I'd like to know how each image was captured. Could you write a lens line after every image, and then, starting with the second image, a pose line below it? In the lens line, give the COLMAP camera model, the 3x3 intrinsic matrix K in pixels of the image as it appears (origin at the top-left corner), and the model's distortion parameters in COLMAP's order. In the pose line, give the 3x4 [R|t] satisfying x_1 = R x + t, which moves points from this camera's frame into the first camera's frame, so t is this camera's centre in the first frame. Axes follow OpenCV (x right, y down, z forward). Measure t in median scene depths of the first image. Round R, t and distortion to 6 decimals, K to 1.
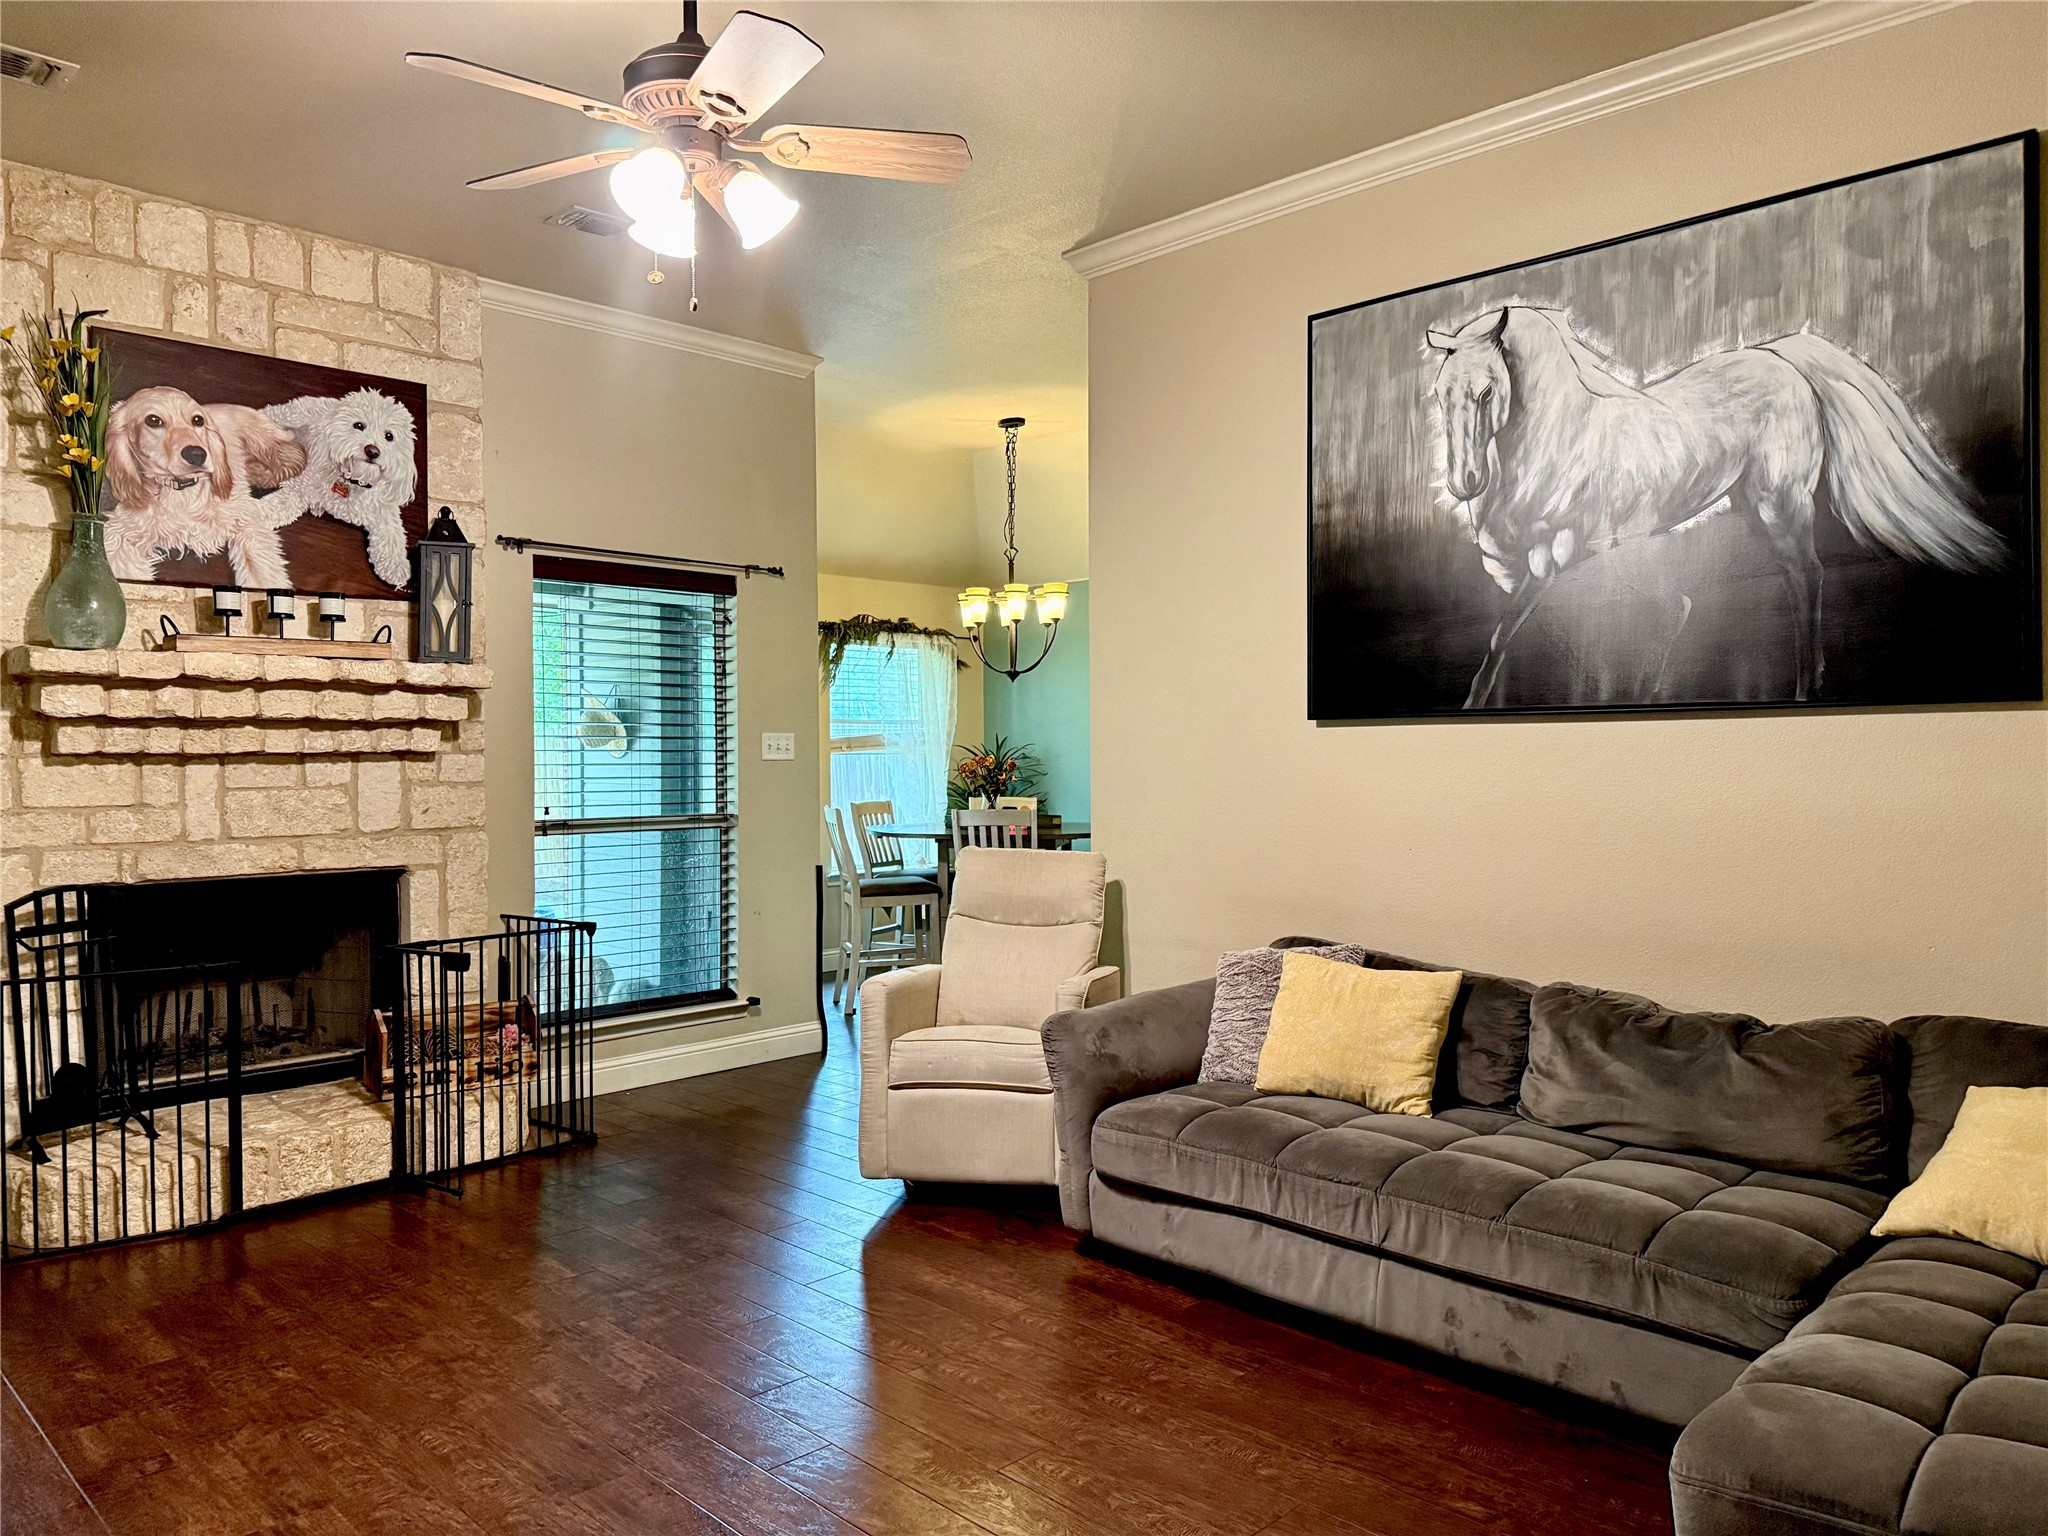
lens RADIAL K [[1438.3, 0, 1043.1], [0, 1438.3, 774.7], [0, 0, 1]] dist [0.030693, -0.030927]
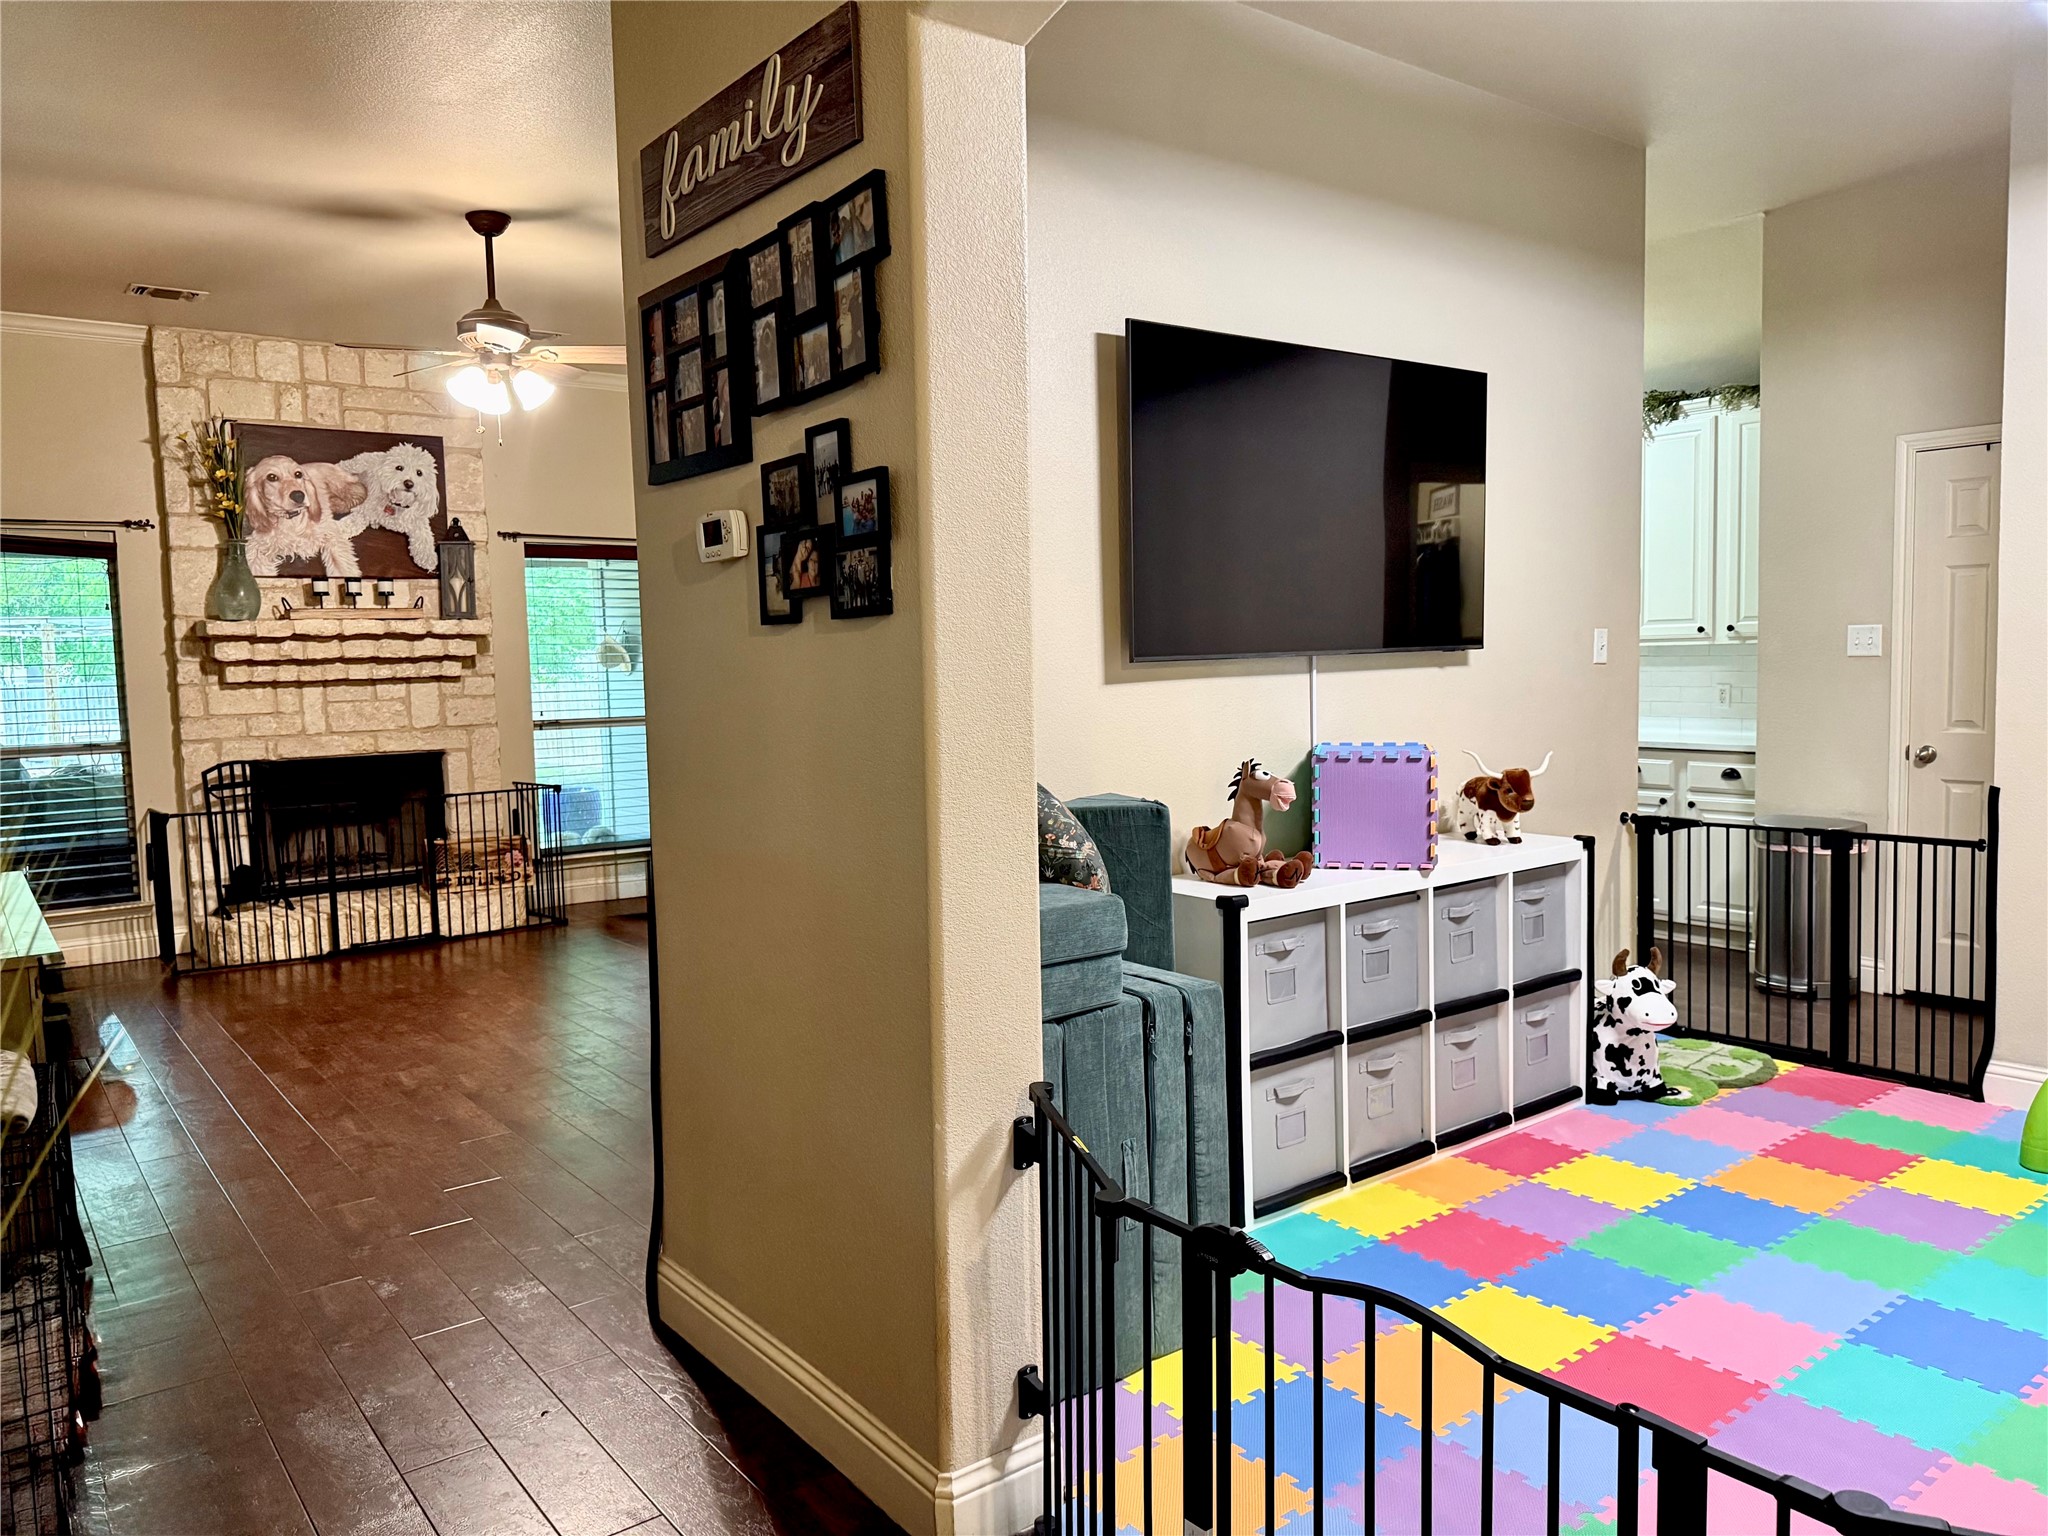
lens RADIAL K [[1438.3, 0, 1038.8], [0, 1438.3, 763.0], [0, 0, 1]] dist [0.030693, -0.030927]
pose [[0.991725, -0.012126, -0.127804, 0.457545], [0.020056, 0.997939, 0.060948, -0.005223], [0.126802, -0.063007, 0.989925, -0.537697]]
